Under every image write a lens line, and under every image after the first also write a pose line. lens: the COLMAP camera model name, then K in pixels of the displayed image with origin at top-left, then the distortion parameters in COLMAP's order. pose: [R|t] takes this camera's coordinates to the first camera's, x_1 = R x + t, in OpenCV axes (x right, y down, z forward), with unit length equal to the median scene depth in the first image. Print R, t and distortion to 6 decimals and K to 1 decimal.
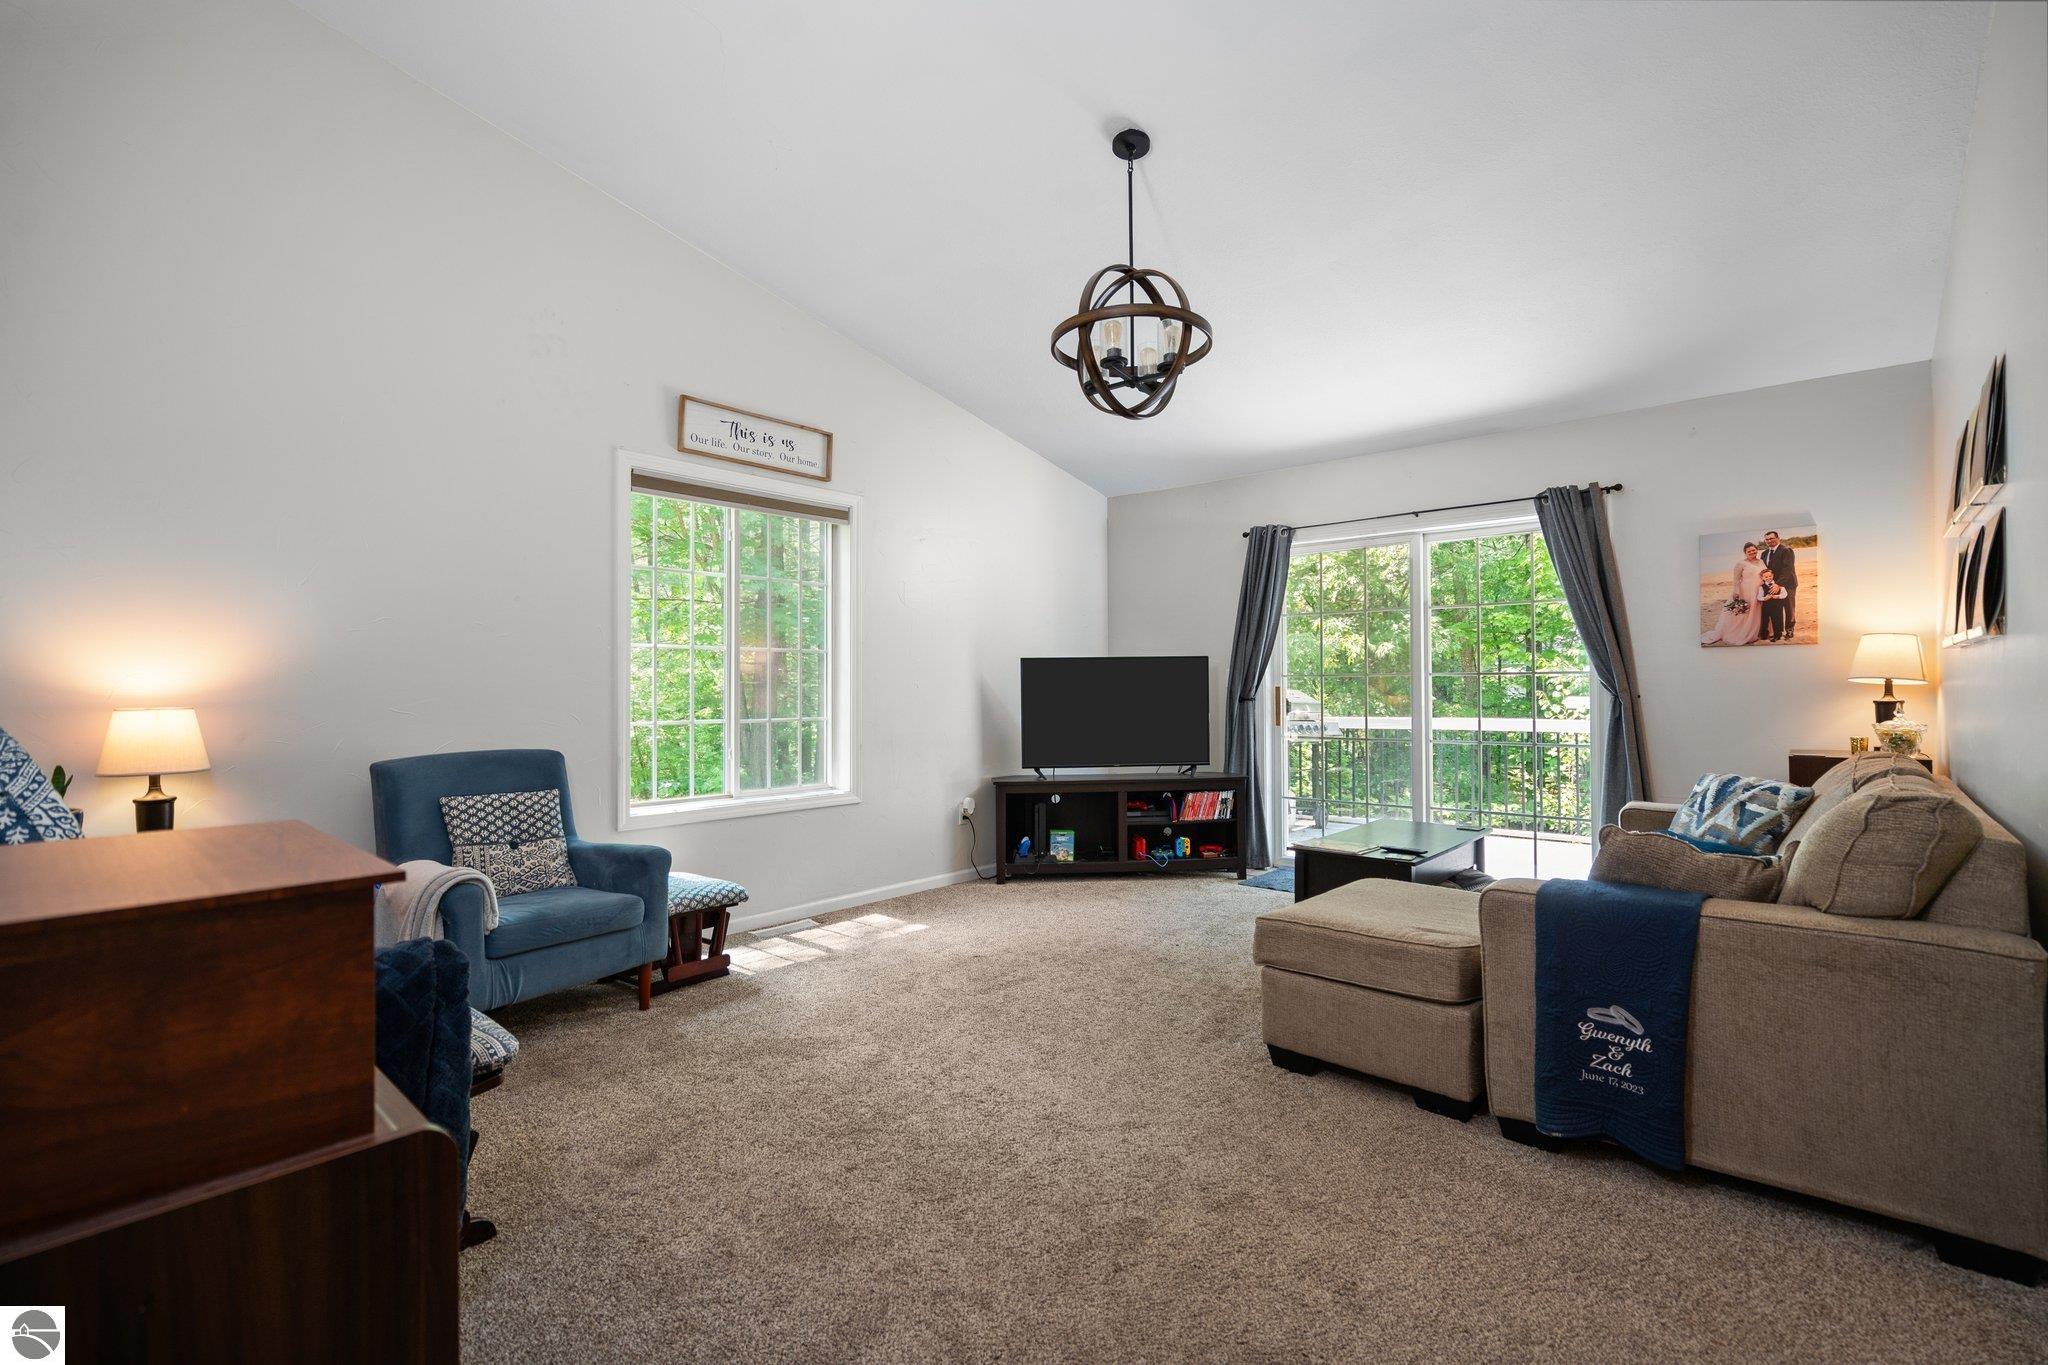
lens RADIAL K [[928.9, 0, 1025.3], [0, 928.9, 688.3], [0, 0, 1]] dist [-0.008605, 0.003268]
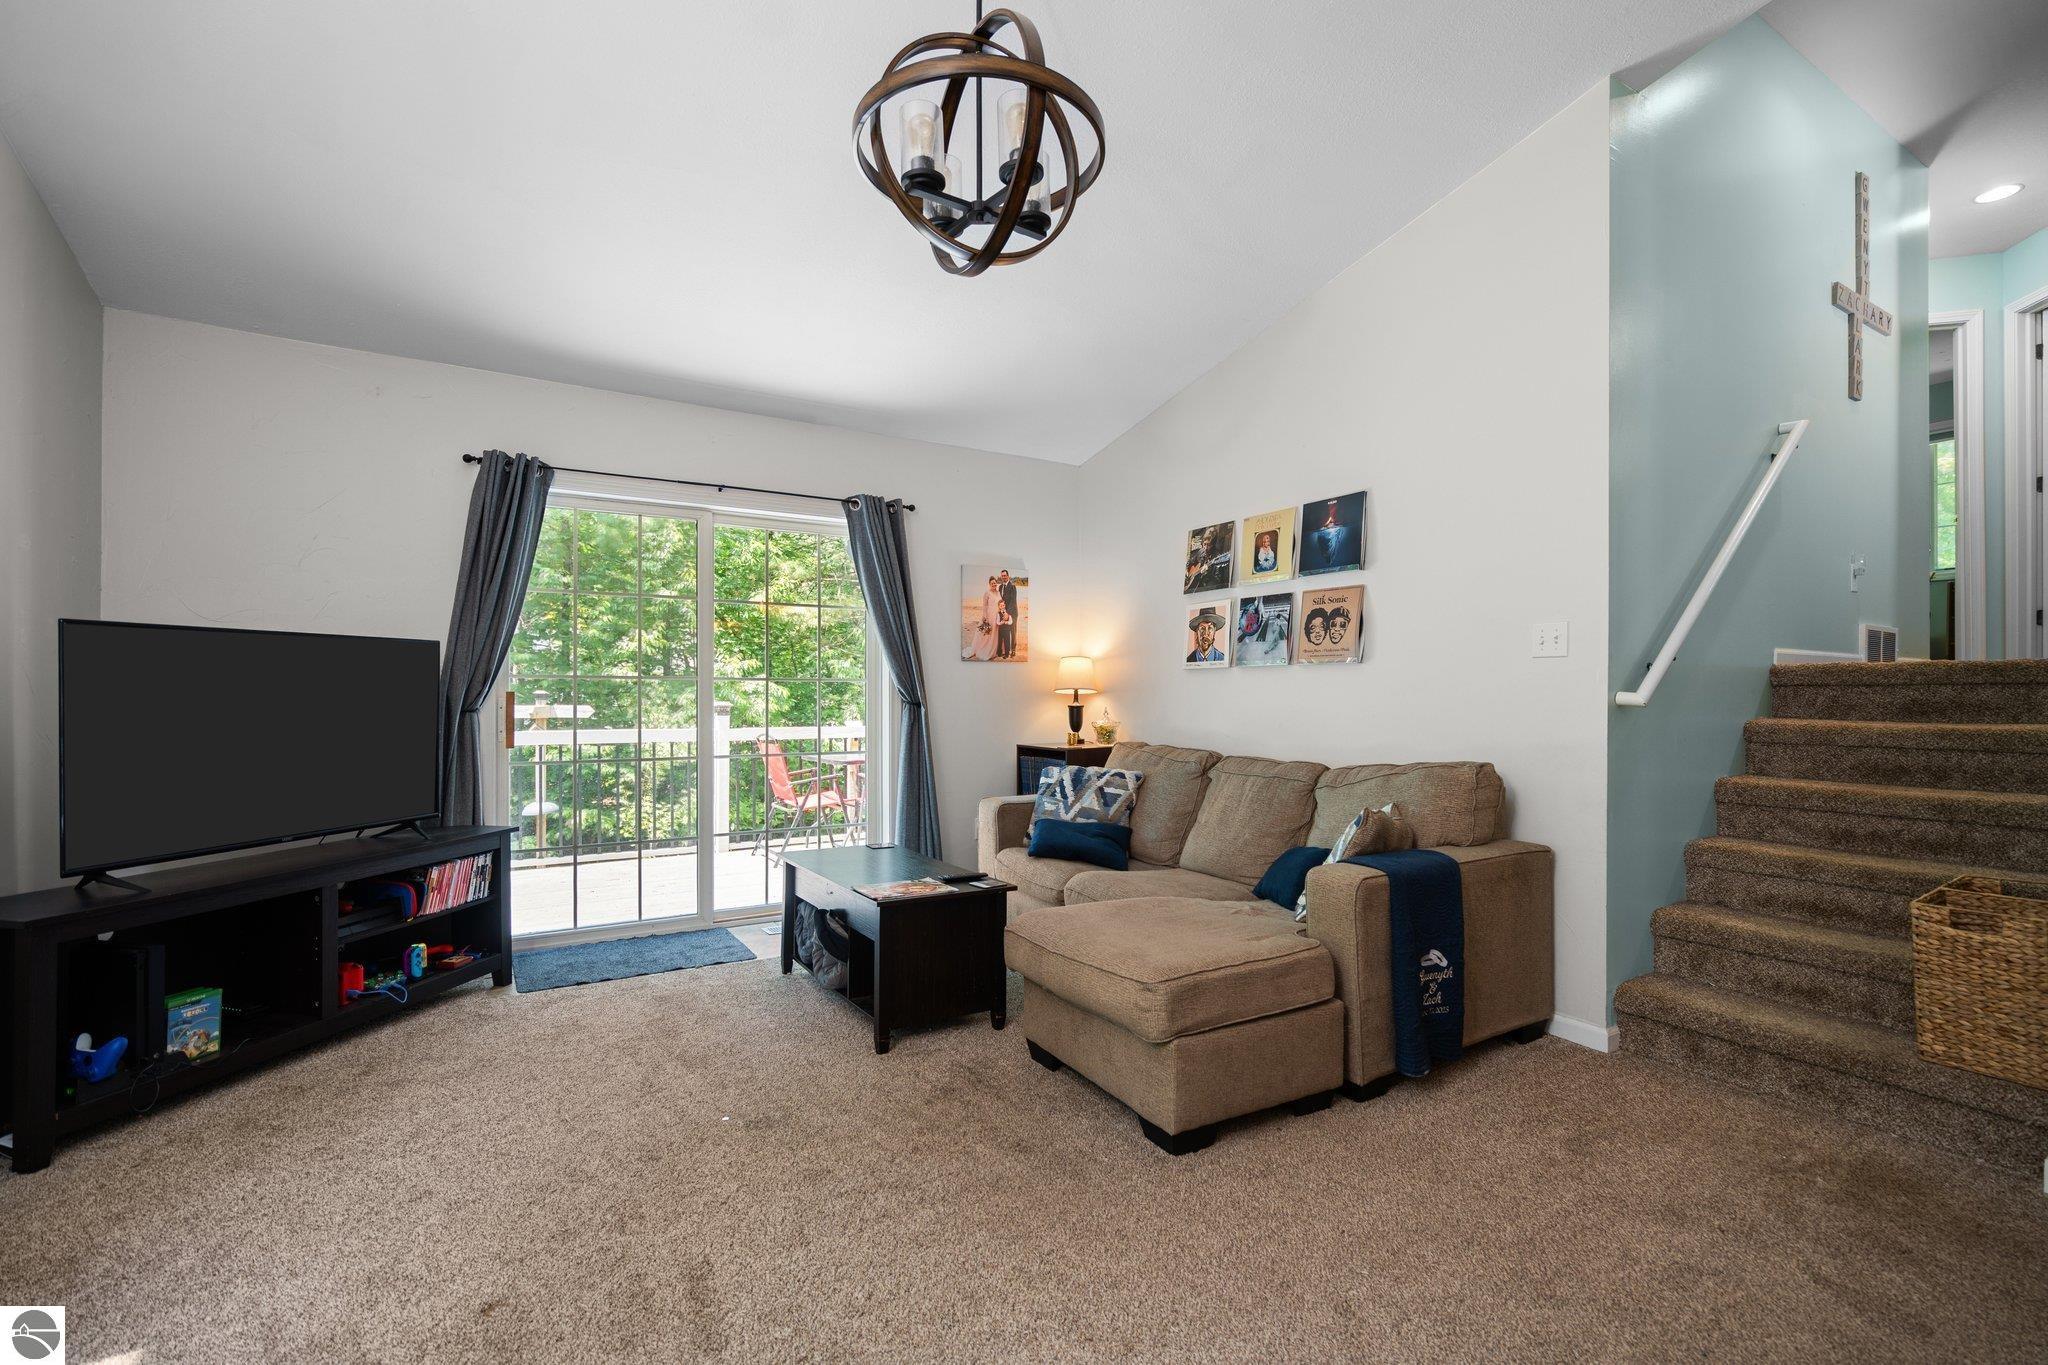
lens RADIAL K [[928.9, 0, 1028.2], [0, 928.9, 690.1], [0, 0, 1]] dist [-0.008605, 0.003268]
pose [[0.296206, 0.012322, 0.955045, -0.370111], [-0.001857, 0.999922, -0.012325, 0.006844], [-0.955122, 0.001878, 0.296206, 0.600408]]
